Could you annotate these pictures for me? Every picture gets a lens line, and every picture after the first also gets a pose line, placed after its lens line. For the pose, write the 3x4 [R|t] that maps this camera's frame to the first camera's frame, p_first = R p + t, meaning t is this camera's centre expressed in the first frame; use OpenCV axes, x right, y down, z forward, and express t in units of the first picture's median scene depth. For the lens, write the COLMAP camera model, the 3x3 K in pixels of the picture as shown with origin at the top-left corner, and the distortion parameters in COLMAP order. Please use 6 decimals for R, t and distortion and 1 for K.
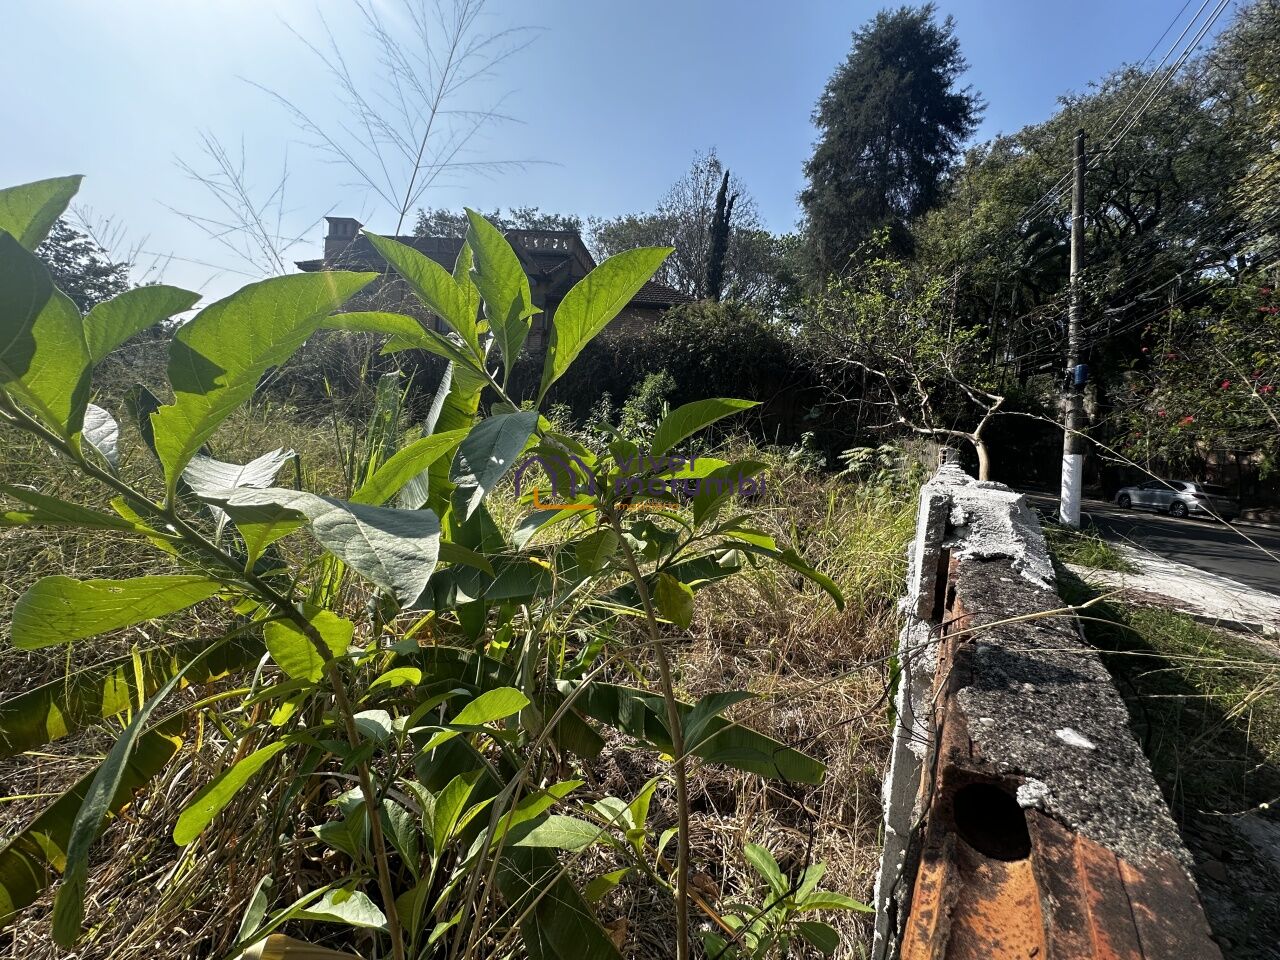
lens RADIAL K [[509.0, 0, 641.3], [0, 509.0, 479.3], [0, 0, 1]] dist [-0.006089, 0.001154]
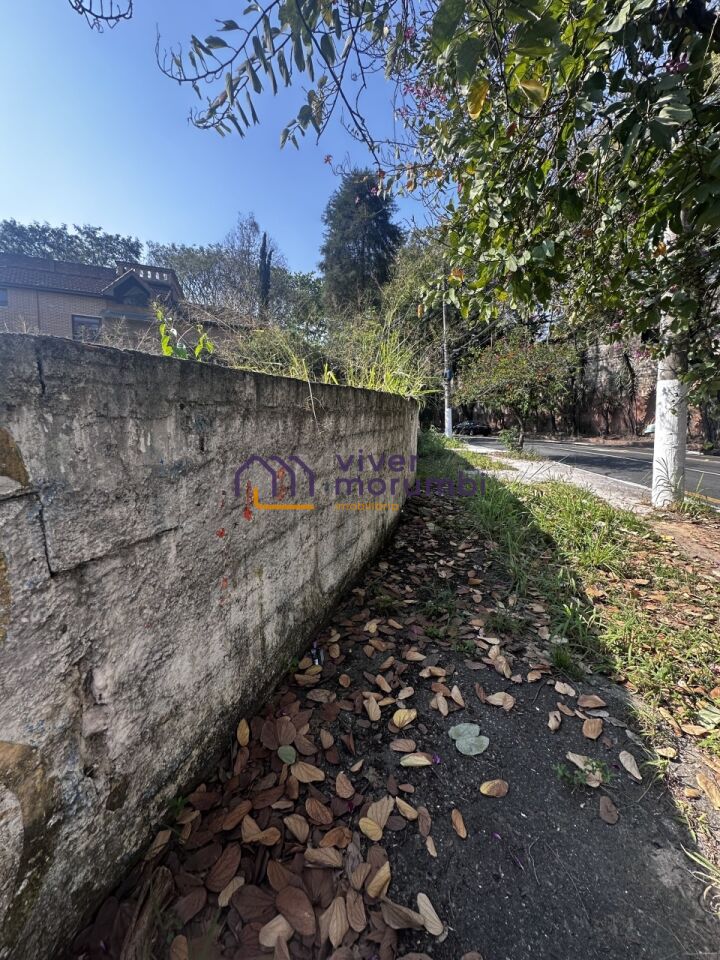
lens RADIAL K [[381.8, 0, 361.3], [0, 381.8, 481.0], [0, 0, 1]] dist [-0.006089, 0.001154]
pose [[0.899397, -0.113040, 0.422263, -0.206959], [0.073626, 0.991359, 0.108569, 0.043572], [-0.430887, -0.066558, 0.899948, -0.306317]]
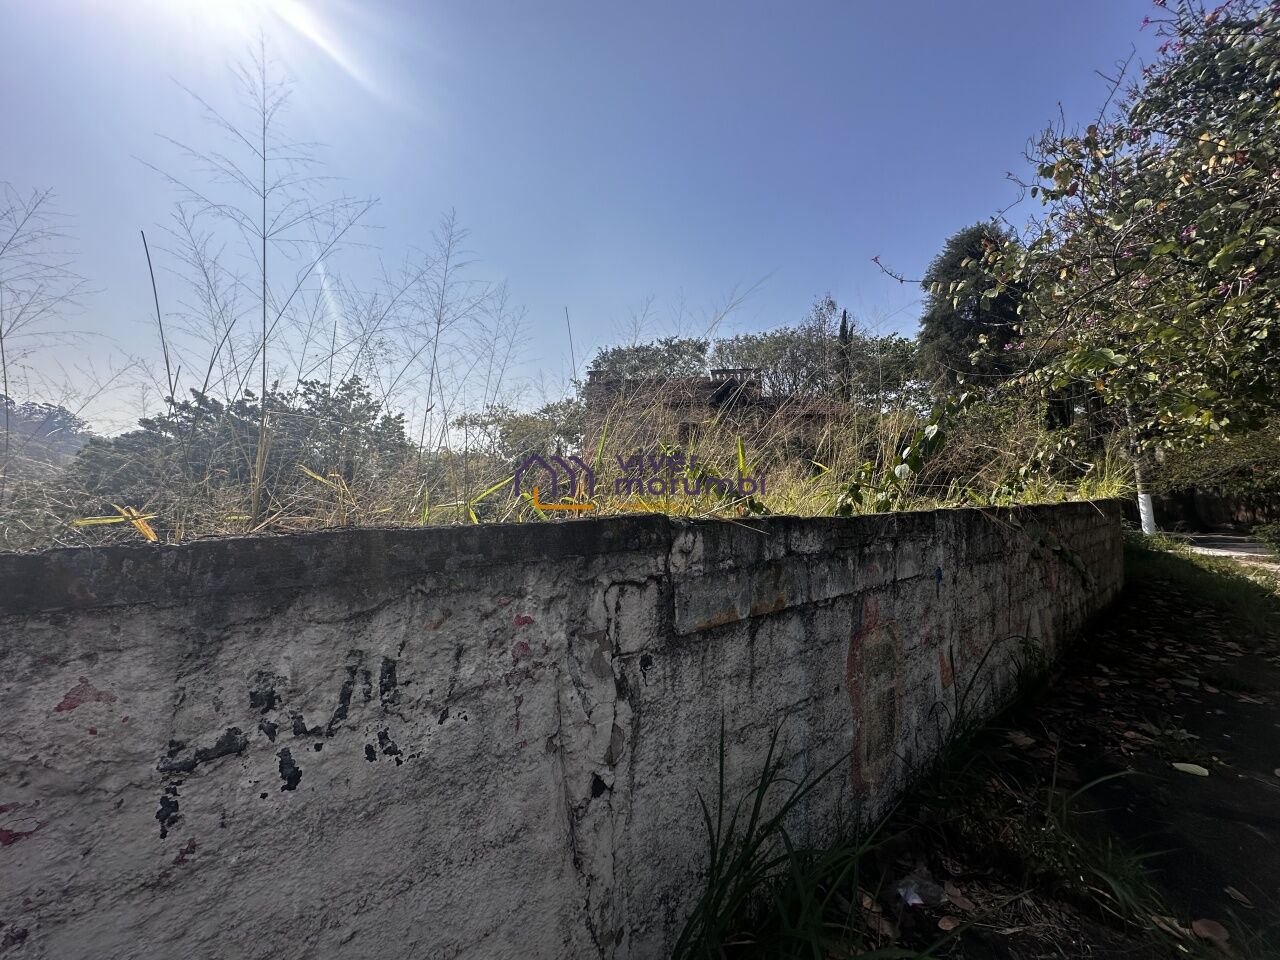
lens RADIAL K [[509.0, 0, 641.6], [0, 509.0, 478.4], [0, 0, 1]] dist [-0.006089, 0.001154]
pose [[0.993390, -0.063827, -0.095412, -0.423890], [0.049183, 0.987667, -0.148642, 0.045214], [0.103723, 0.142967, 0.984277, -0.551821]]
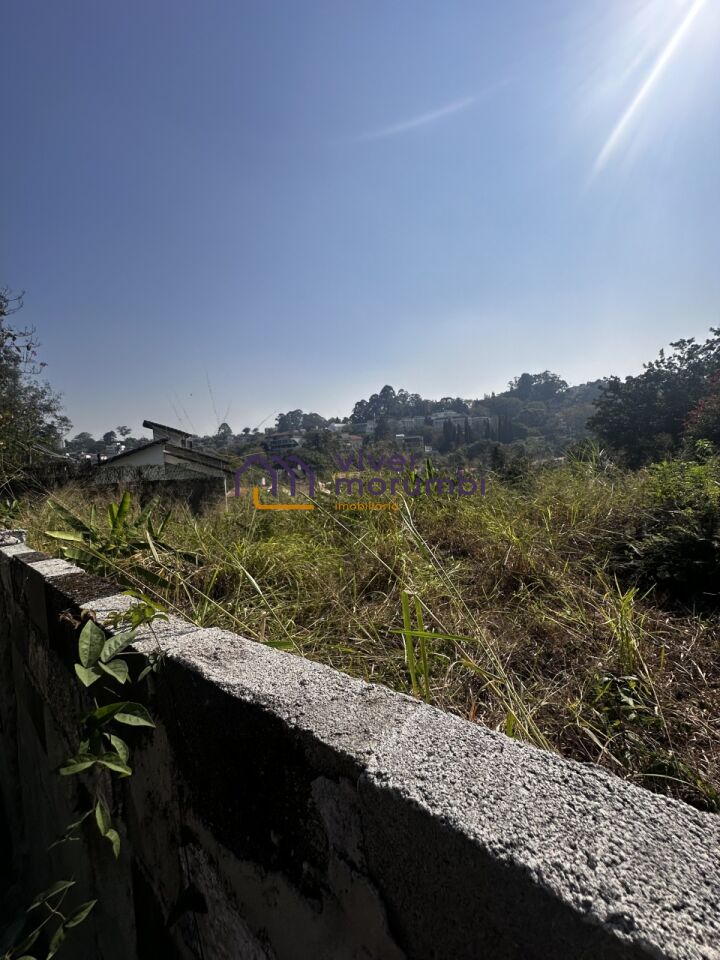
lens RADIAL K [[381.8, 0, 360.3], [0, 381.8, 480.8], [0, 0, 1]] dist [-0.006089, 0.001154]
pose [[-0.204273, -0.016848, -0.978769, 0.231076], [-0.016575, 0.999768, -0.013750, -0.028967], [0.978774, 0.013414, -0.204505, 0.366576]]
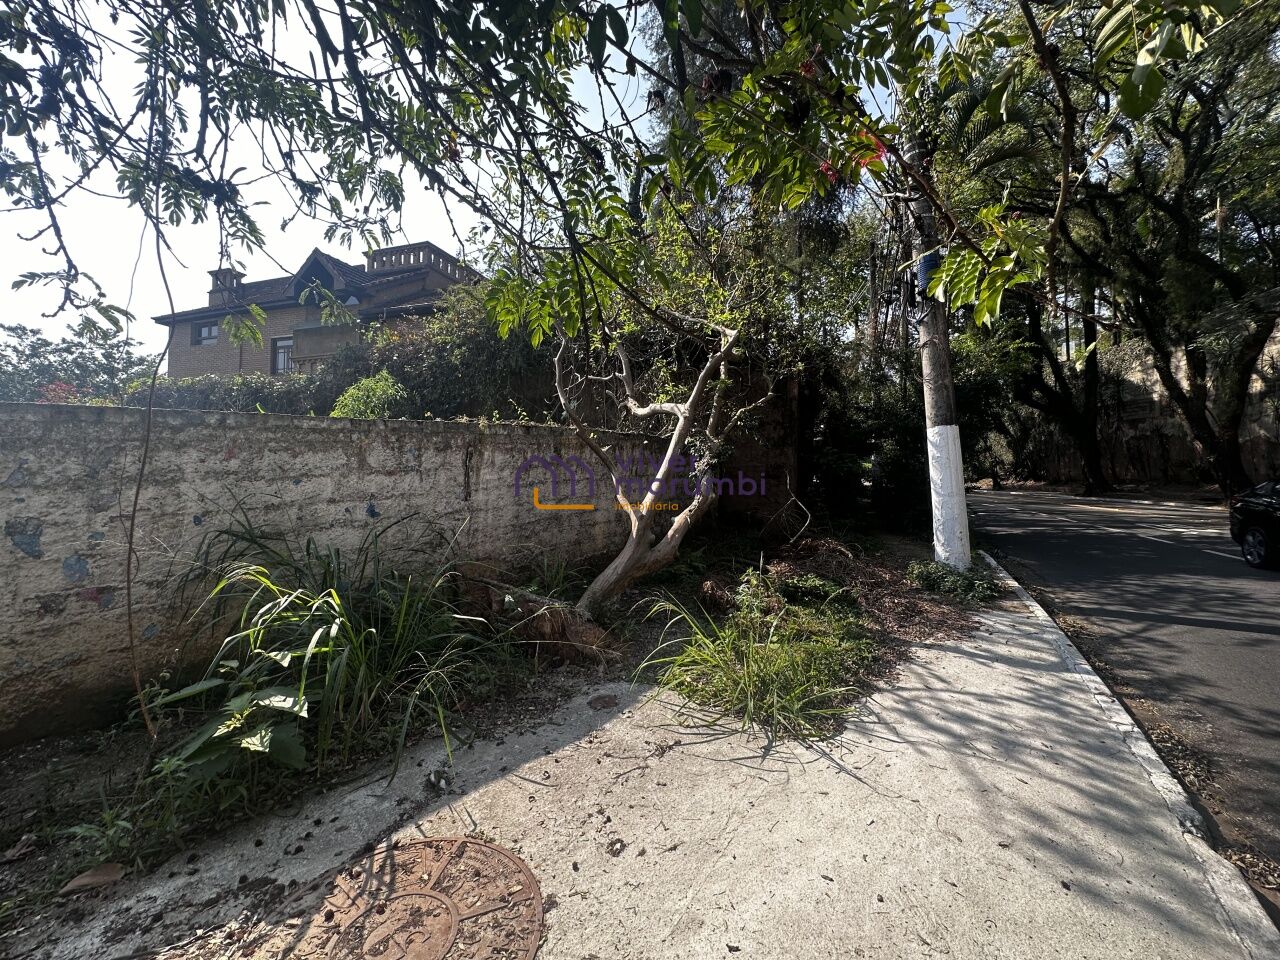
lens RADIAL K [[509.0, 0, 642.3], [0, 509.0, 481.2], [0, 0, 1]] dist [-0.006089, 0.001154]
pose [[0.978845, -0.078821, -0.188813, 0.438314], [0.065077, 0.994833, -0.077923, 0.019475], [0.193980, 0.063987, 0.978917, 0.291974]]
